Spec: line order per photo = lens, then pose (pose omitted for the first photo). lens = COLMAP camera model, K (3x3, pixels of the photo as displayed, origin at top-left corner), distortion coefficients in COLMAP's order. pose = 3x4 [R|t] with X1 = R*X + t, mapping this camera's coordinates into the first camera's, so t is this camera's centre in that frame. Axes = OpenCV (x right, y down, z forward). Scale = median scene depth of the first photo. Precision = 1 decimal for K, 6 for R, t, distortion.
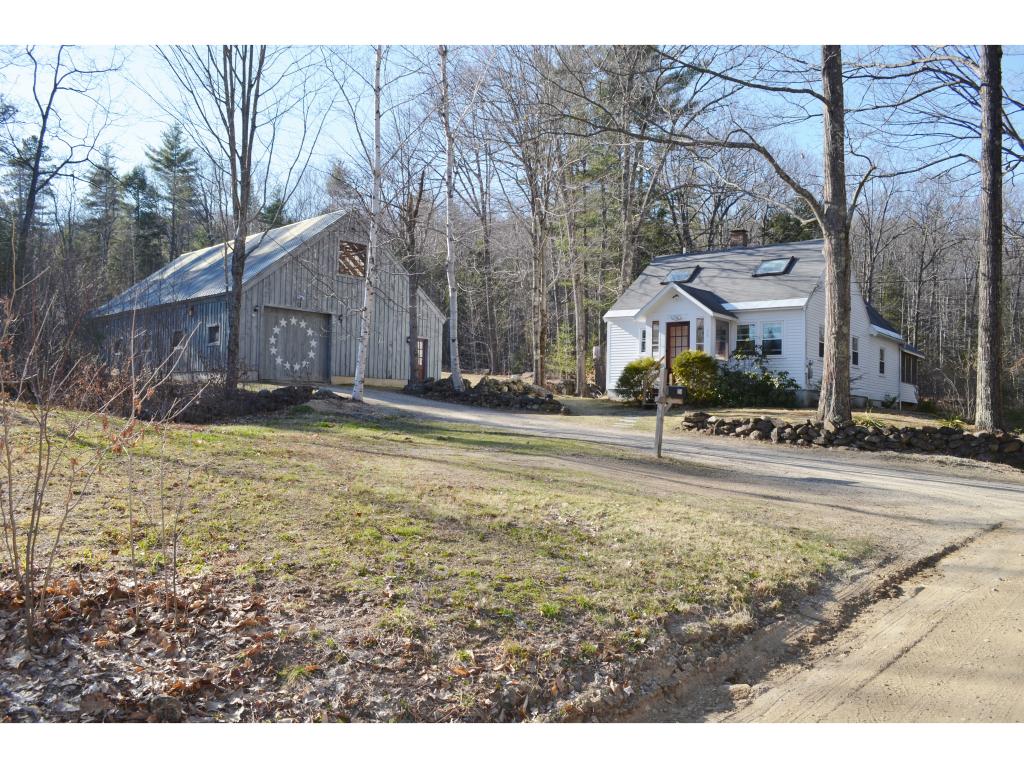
lens RADIAL K [[905.0, 0, 509.9], [0, 905.0, 381.8], [0, 0, 1]] dist [-0.022251, -0.002840]
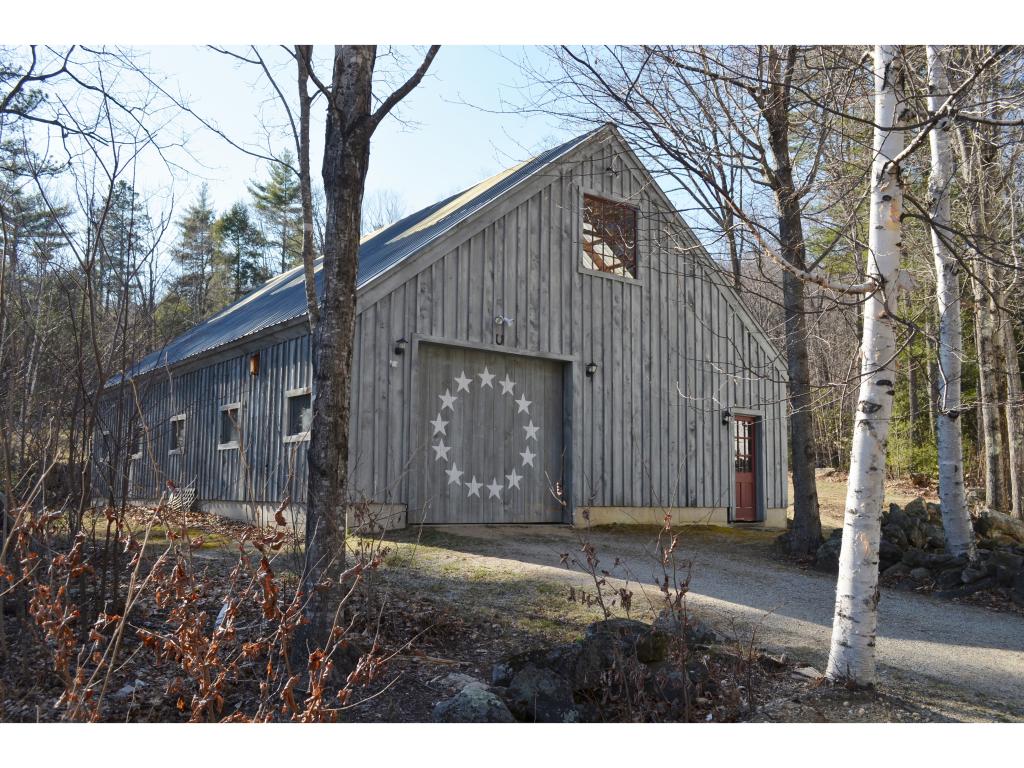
lens RADIAL K [[983.9, 0, 512.8], [0, 983.9, 385.3], [0, 0, 1]] dist [-0.002737, 0.000000]
pose [[0.989720, -0.024582, -0.140888, -0.150793], [0.013485, 0.996769, -0.079185, -0.025839], [0.142379, 0.076471, 0.986854, 0.511593]]
